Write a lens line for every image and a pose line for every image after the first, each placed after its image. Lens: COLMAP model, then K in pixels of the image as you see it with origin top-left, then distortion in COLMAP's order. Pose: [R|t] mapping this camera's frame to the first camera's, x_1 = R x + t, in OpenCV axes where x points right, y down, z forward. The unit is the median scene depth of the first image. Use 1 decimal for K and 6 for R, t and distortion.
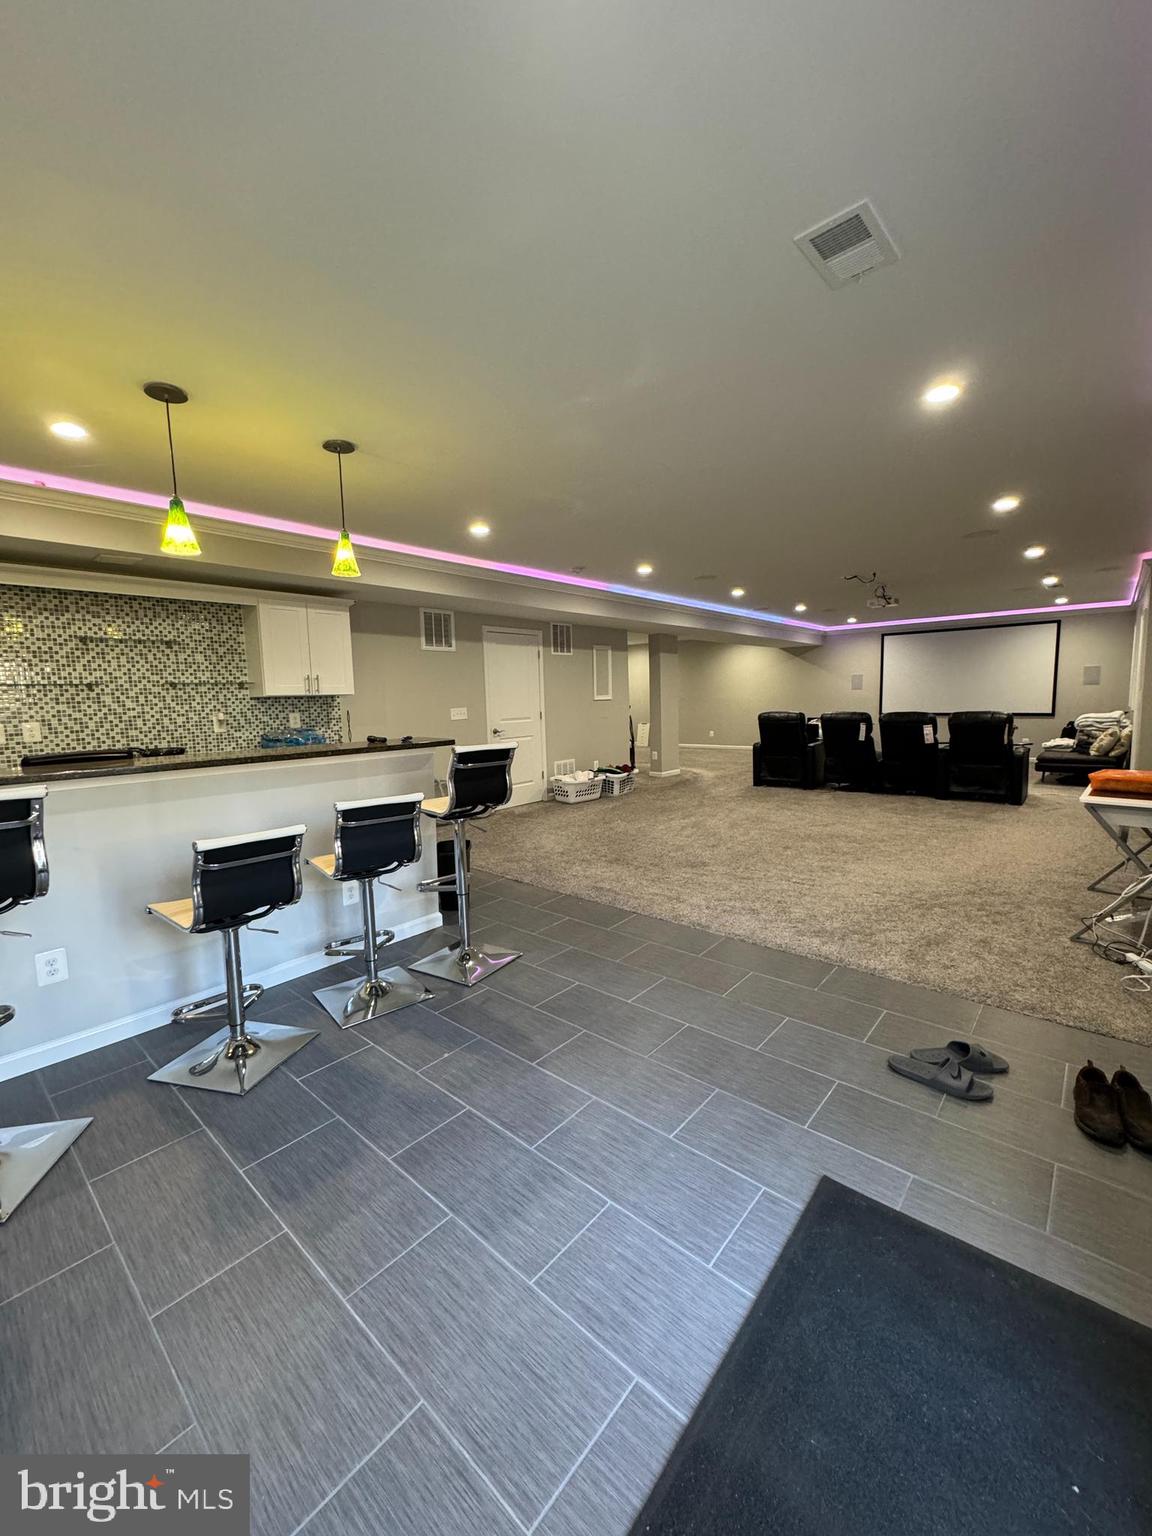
lens RADIAL K [[611.9, 0, 577.8], [0, 611.9, 766.5], [0, 0, 1]] dist [-0.001304, 0.000386]
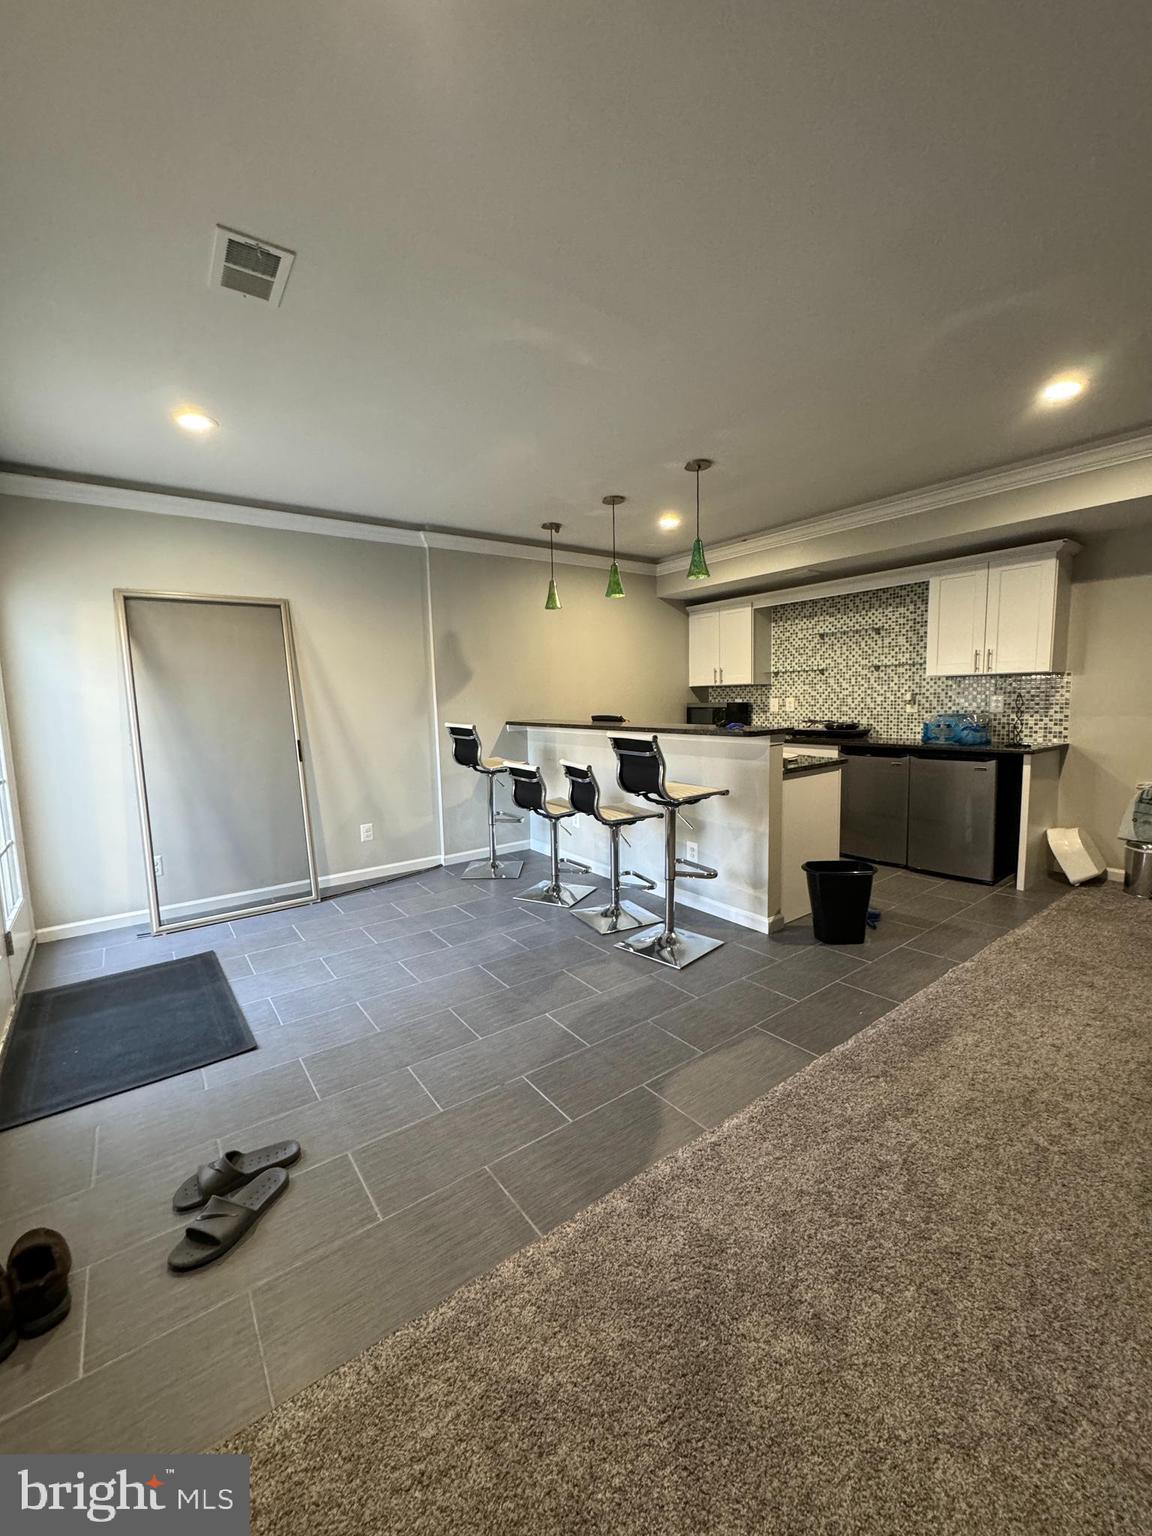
lens RADIAL K [[611.9, 0, 577.8], [0, 611.9, 766.5], [0, 0, 1]] dist [-0.001304, 0.000386]
pose [[-0.213635, 0.138452, -0.967053, 0.570230], [-0.084461, 0.983582, 0.159477, -0.089481], [0.973256, 0.115748, -0.198434, 0.727303]]
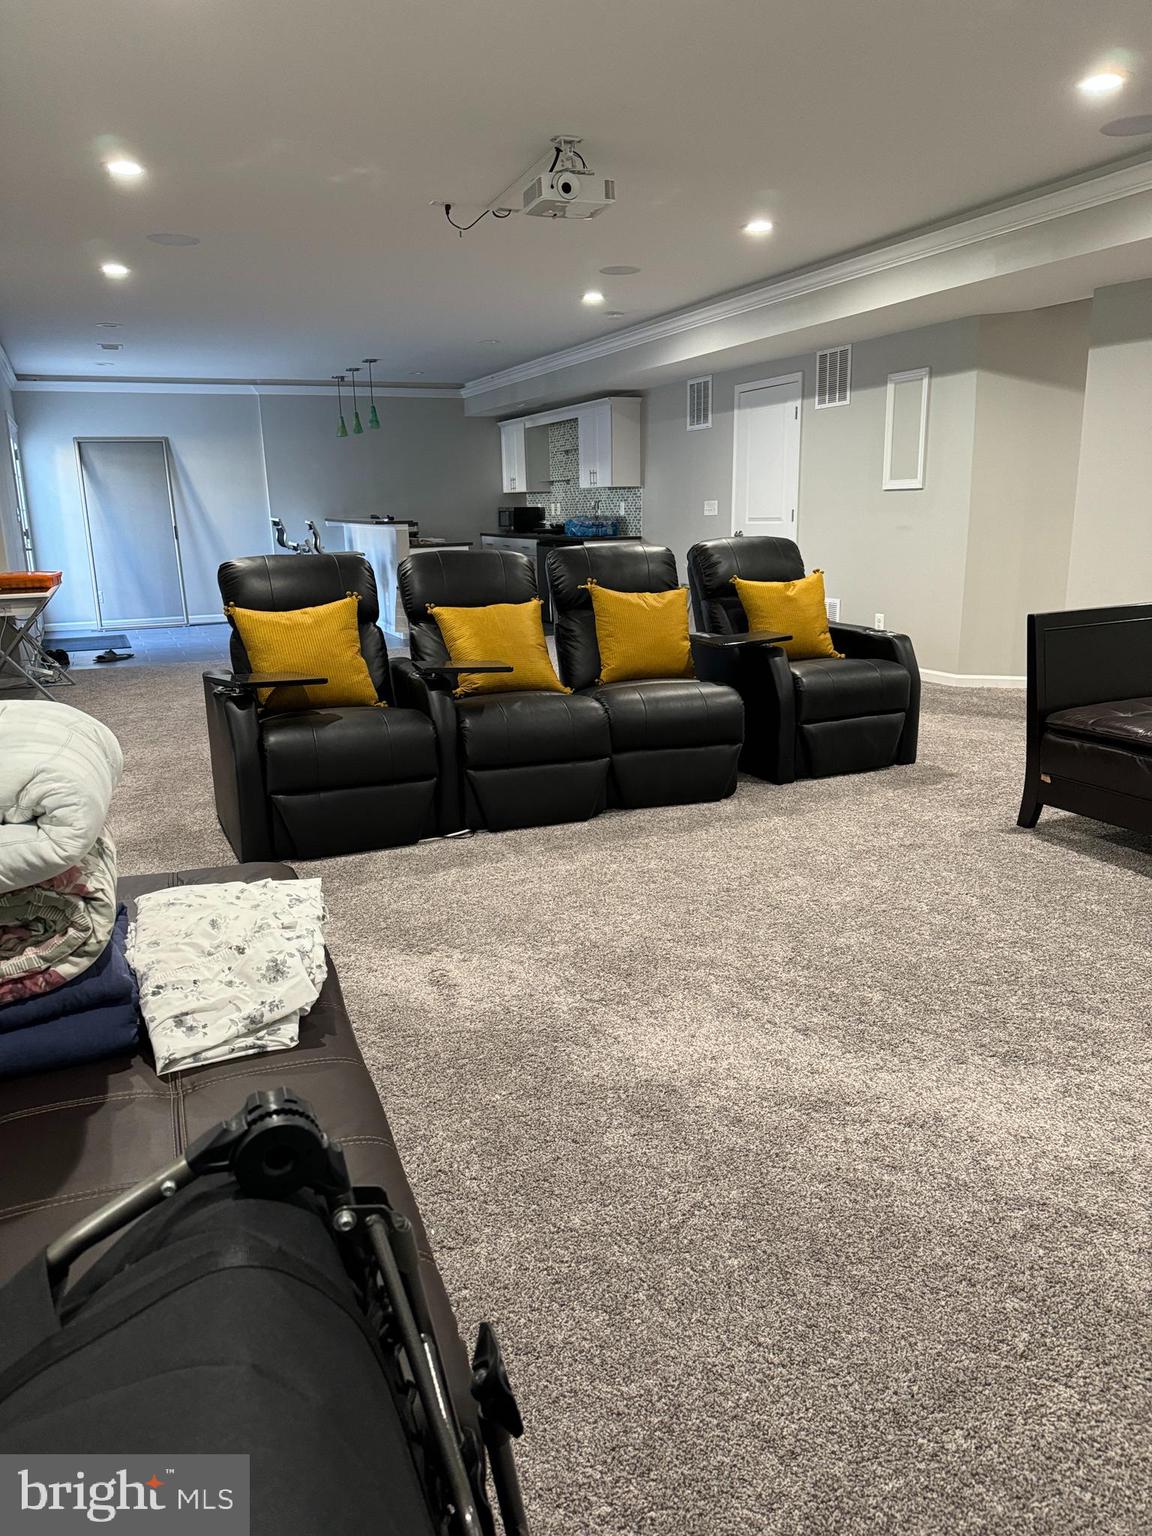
lens RADIAL K [[1070.5, 0, 571.5], [0, 1070.5, 773.9], [0, 0, 1]] dist [0.140505, -0.158059]
pose [[-0.427800, 0.257186, -0.866512, 1.503740], [-0.068453, 0.946693, 0.314780, -0.234656], [0.901278, 0.193978, -0.387390, 1.791639]]
